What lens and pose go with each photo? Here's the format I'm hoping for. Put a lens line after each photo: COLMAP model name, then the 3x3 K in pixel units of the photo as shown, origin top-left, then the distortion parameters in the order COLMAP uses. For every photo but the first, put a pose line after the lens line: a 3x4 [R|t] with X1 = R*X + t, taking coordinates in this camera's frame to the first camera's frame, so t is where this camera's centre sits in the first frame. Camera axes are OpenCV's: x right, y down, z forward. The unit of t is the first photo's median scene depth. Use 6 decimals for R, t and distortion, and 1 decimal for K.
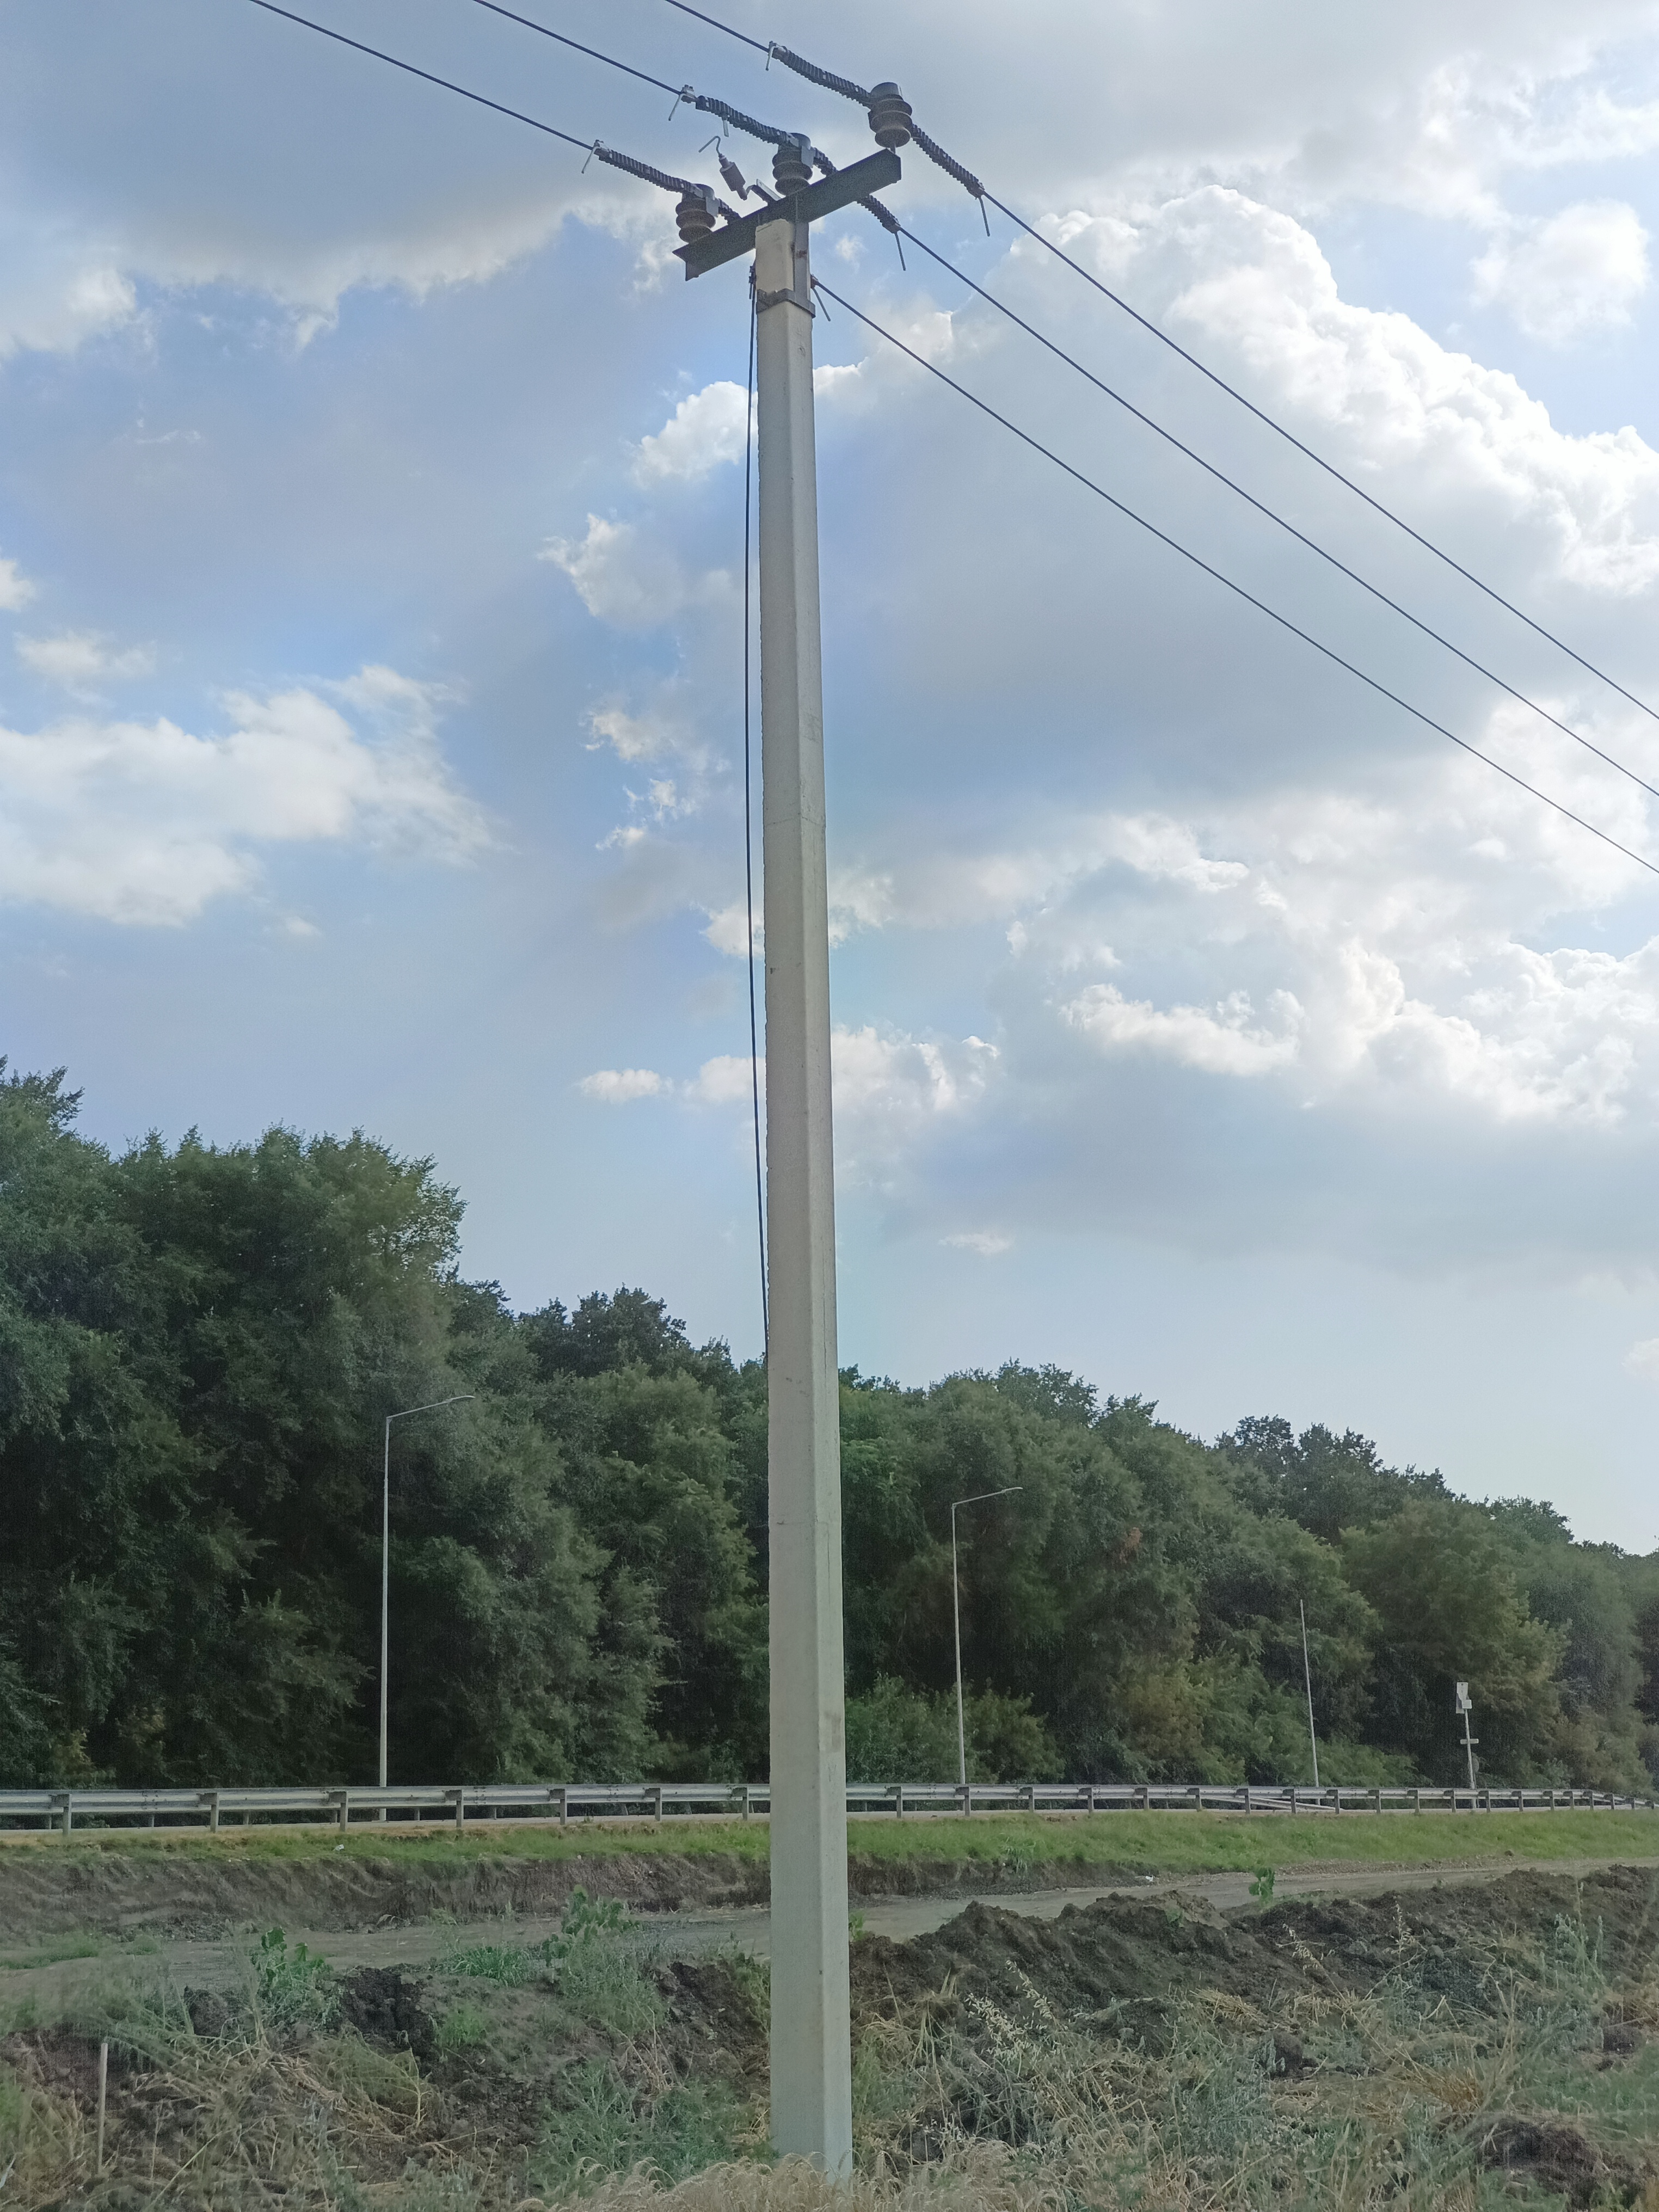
lens RADIAL K [[2435.4, 0, 904.3], [0, 2435.4, 1157.6], [0, 0, 1]] dist [0.226164, -0.592042]
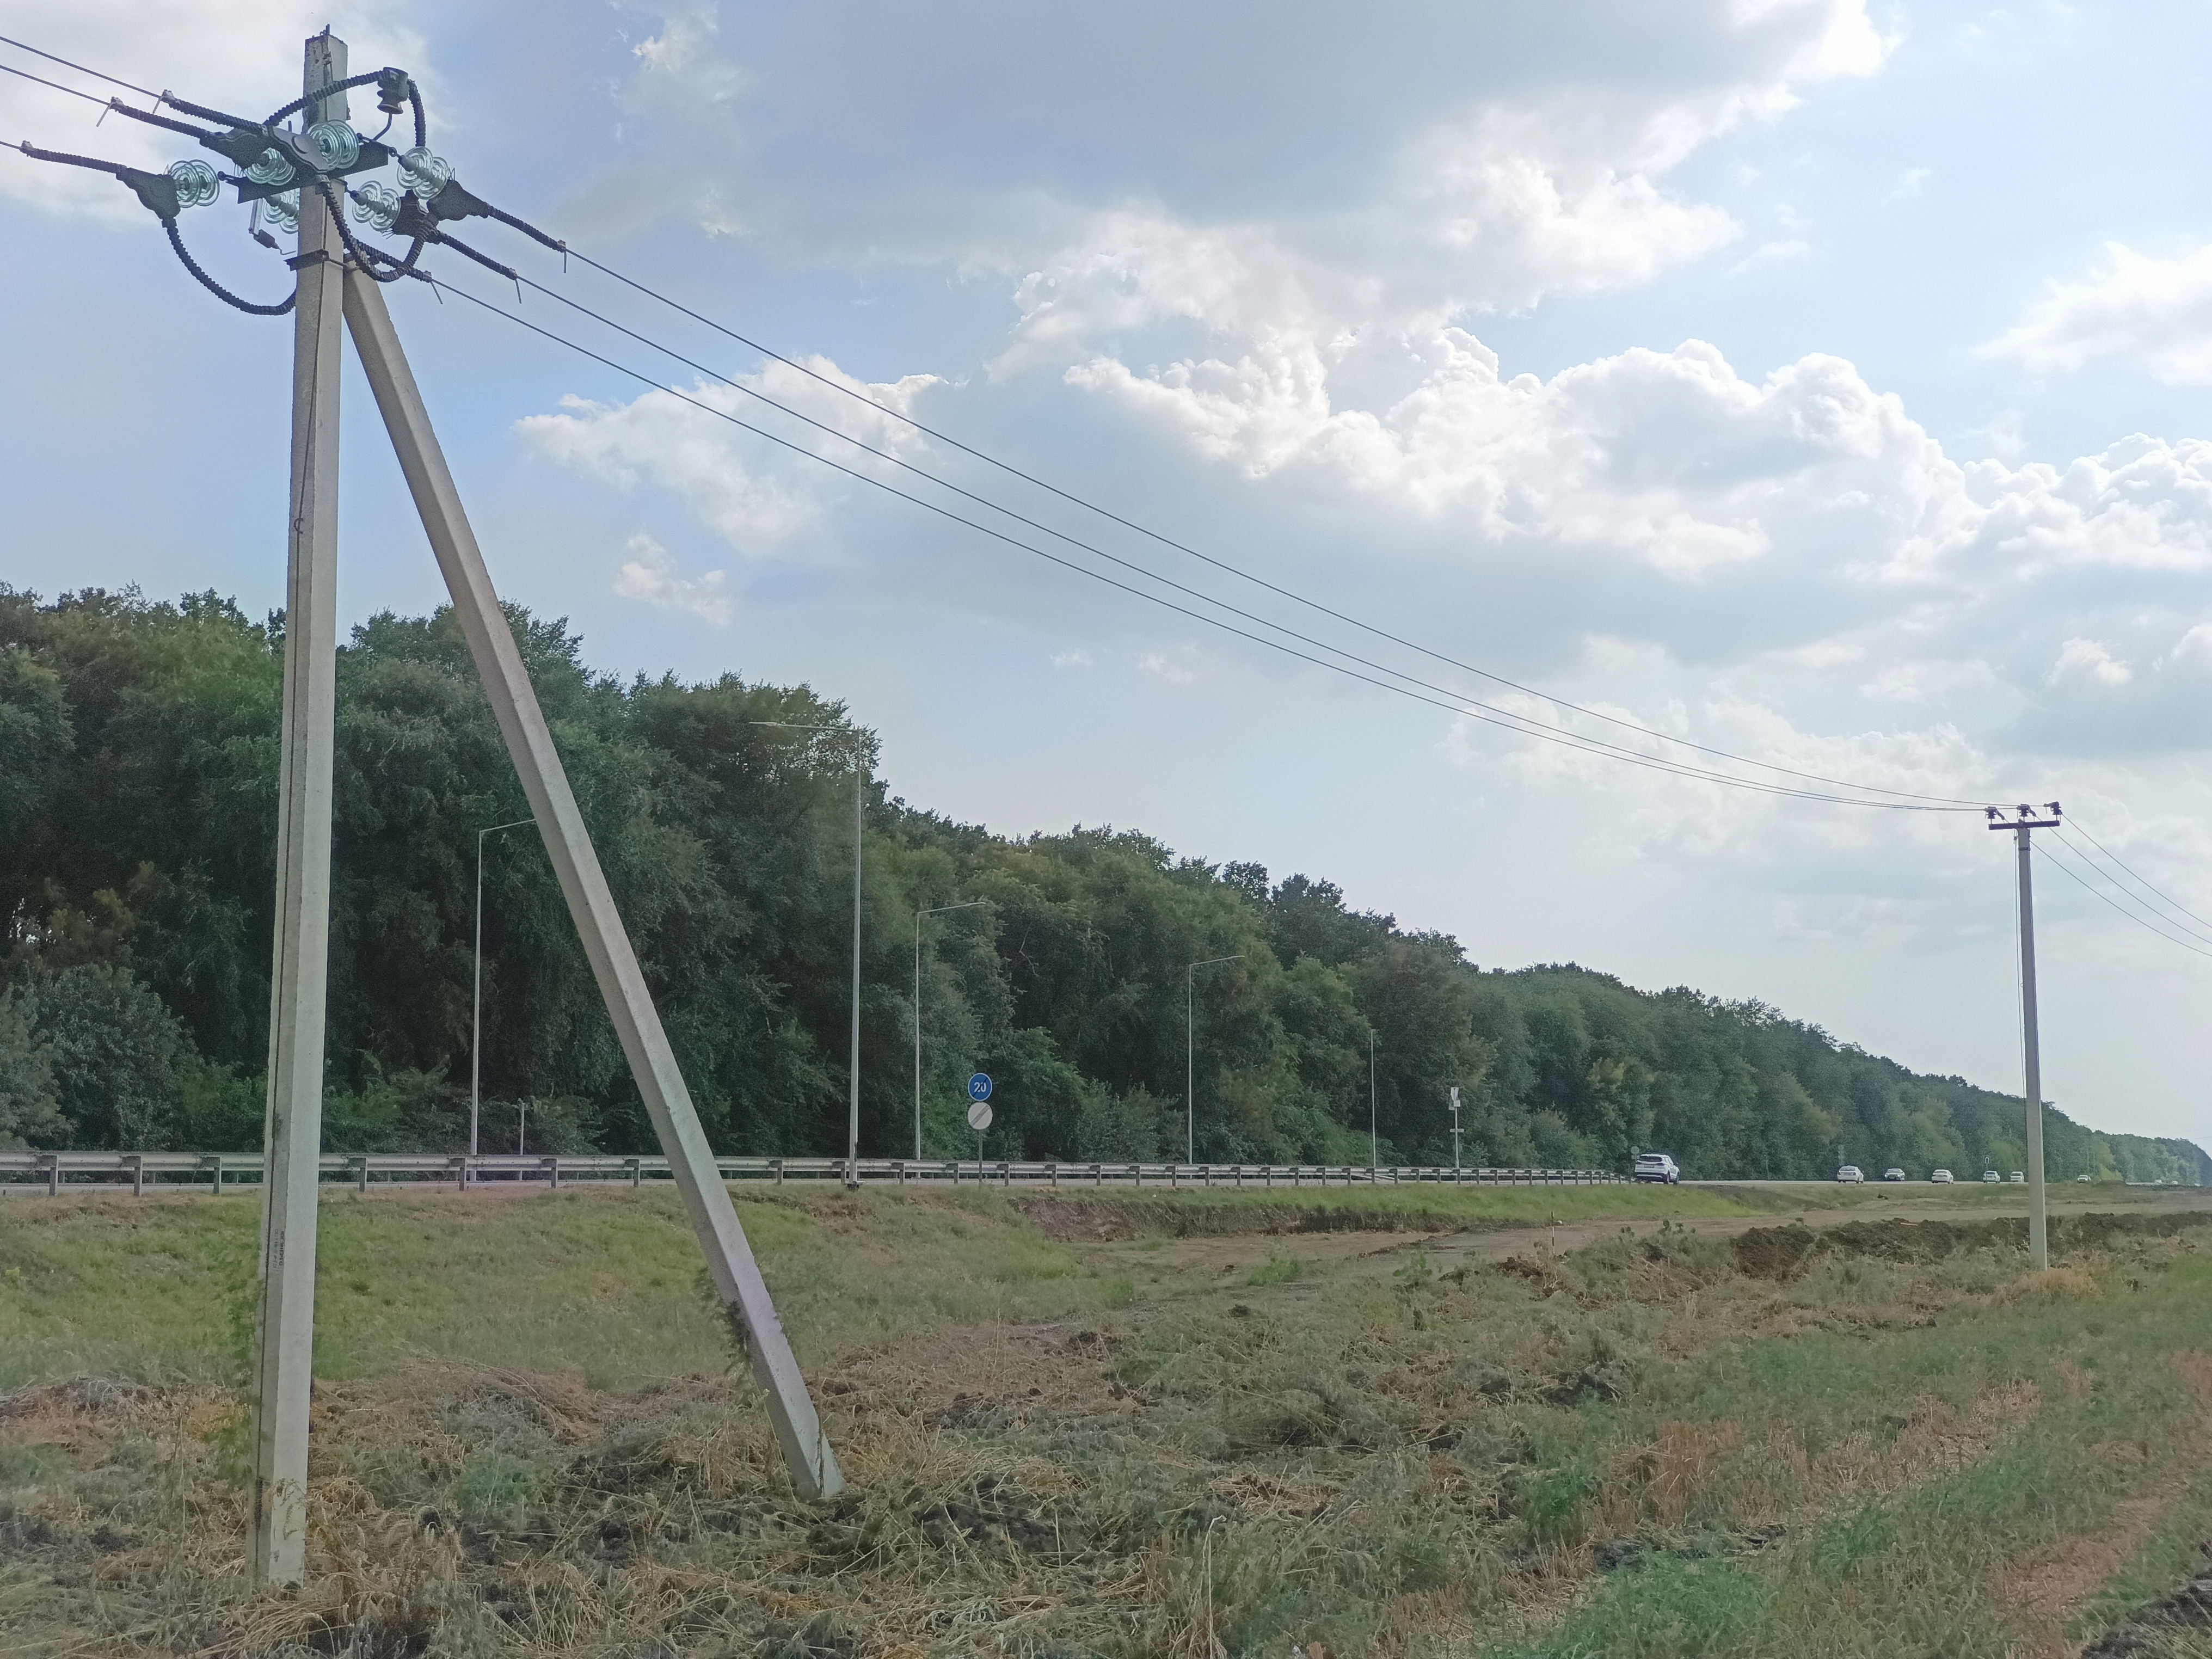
lens RADIAL K [[2529.0, 0, 1080.1], [0, 2529.0, 836.8], [0, 0, 1]] dist [0.154858, -0.437233]
pose [[0.983034, 0.038926, 0.179247, -0.335112], [-0.060874, 0.991072, 0.118624, -0.106486], [-0.173029, -0.127523, 0.976626, -0.421371]]
